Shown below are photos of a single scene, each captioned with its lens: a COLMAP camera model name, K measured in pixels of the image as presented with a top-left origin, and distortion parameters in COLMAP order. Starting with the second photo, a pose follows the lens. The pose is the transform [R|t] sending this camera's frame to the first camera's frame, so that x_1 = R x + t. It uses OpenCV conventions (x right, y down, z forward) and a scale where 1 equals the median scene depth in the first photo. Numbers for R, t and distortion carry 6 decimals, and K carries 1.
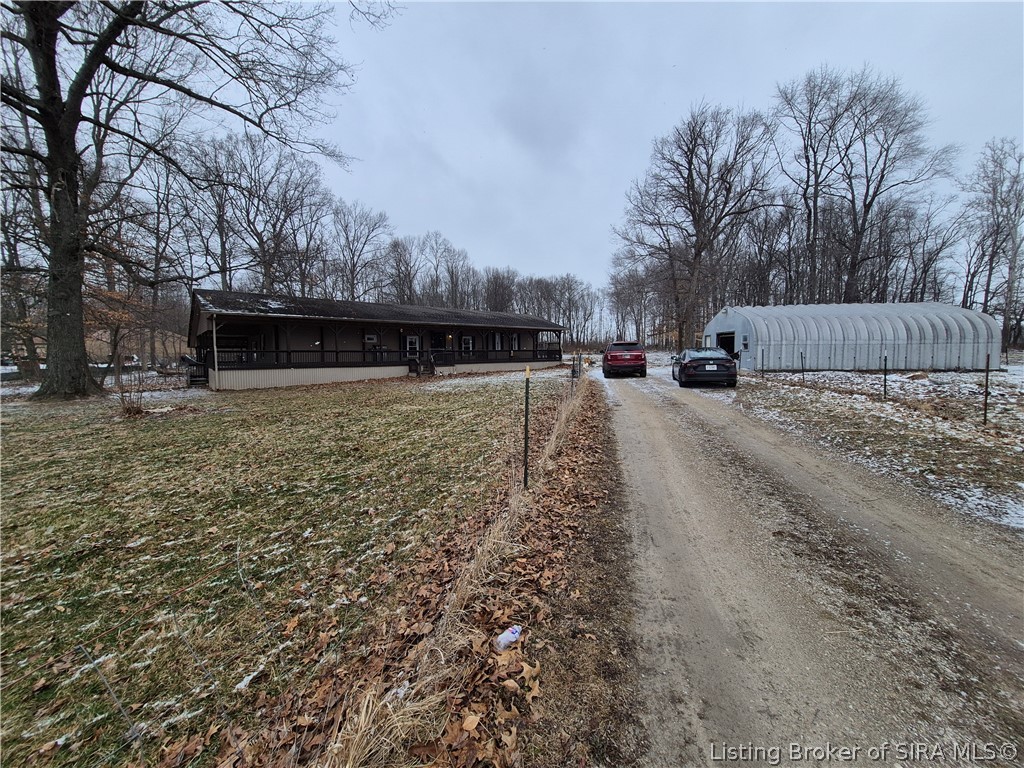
lens RADIAL K [[395.9, 0, 516.9], [0, 395.9, 373.7], [0, 0, 1]] dist [-0.000477, 0.000191]
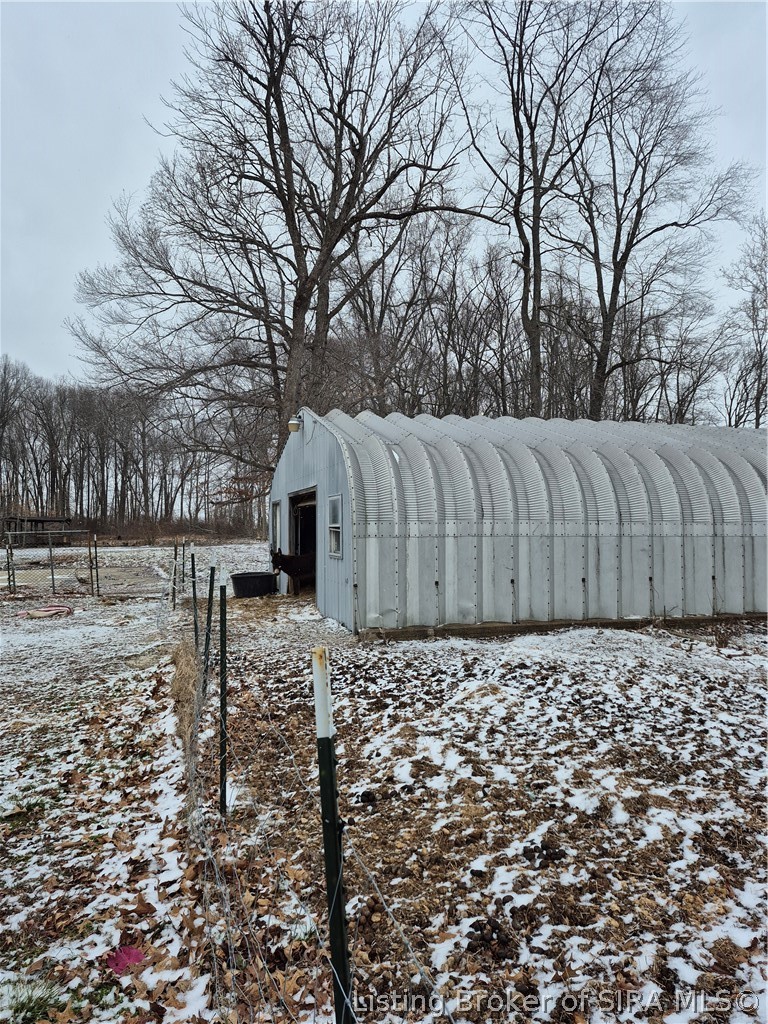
lens RADIAL K [[694.1, 0, 387.7], [0, 694.1, 528.1], [0, 0, 1]] dist [0.049949, -0.001303]
pose [[0.912753, 0.004657, 0.408485, 0.248877], [0.022273, 0.997880, -0.061146, -0.028589], [-0.407904, 0.064909, 0.910715, 0.327284]]
